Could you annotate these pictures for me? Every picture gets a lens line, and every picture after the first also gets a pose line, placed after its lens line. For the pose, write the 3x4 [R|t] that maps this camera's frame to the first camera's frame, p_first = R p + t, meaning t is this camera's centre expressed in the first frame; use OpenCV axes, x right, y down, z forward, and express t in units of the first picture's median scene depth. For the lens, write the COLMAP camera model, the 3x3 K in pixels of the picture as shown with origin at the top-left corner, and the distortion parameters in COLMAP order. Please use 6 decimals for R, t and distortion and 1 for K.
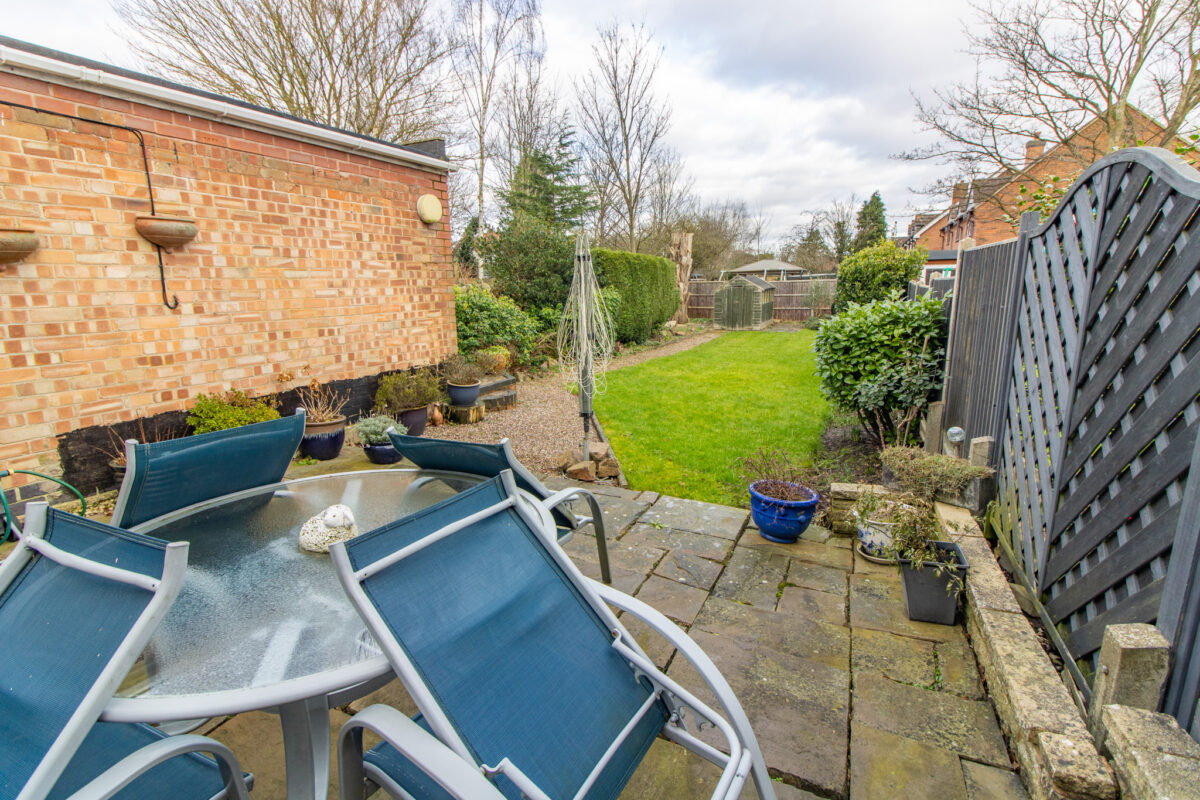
lens RADIAL K [[566.6, 0, 598.3], [0, 566.6, 400.8], [0, 0, 1]] dist [0.005004, 0.001214]
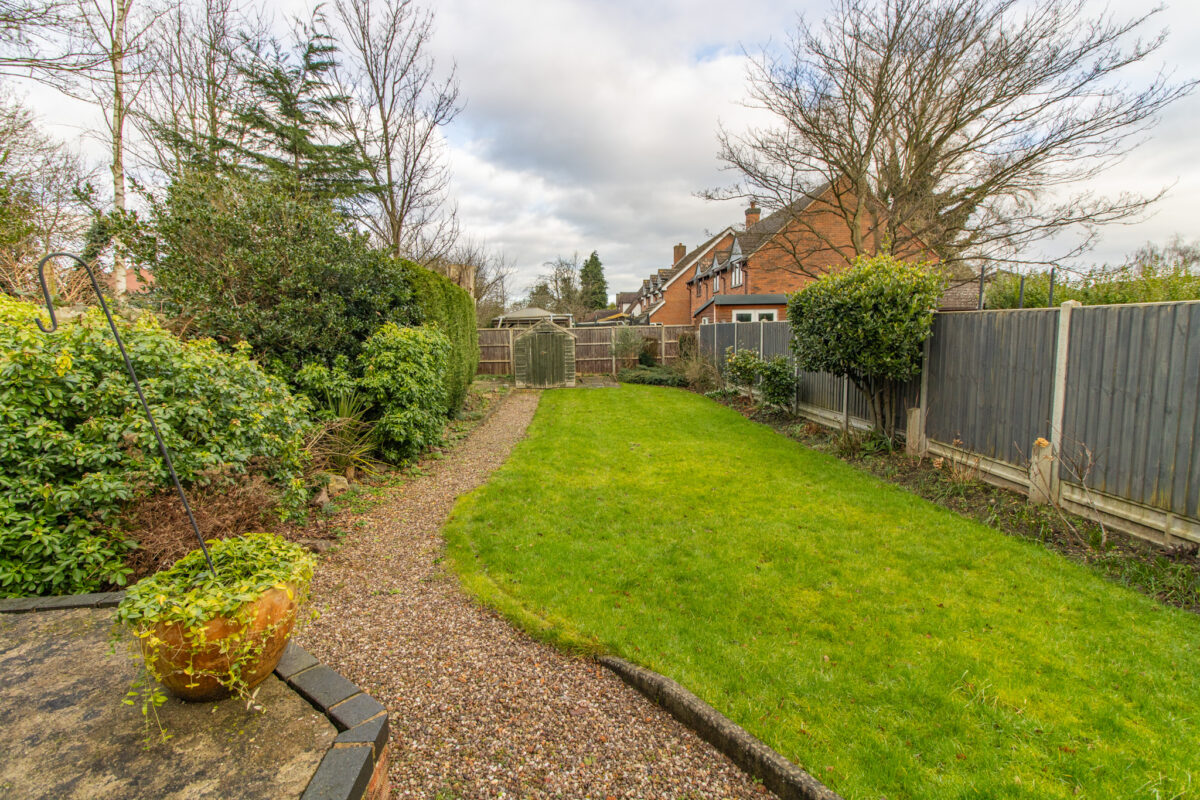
lens RADIAL K [[566.6, 0, 606.7], [0, 566.6, 394.6], [0, 0, 1]] dist [0.005004, 0.001214]
pose [[0.876029, -0.050781, 0.479577, -0.093173], [0.100847, 0.991744, -0.079203, -0.070779], [-0.471596, 0.117748, 0.873918, 0.434837]]
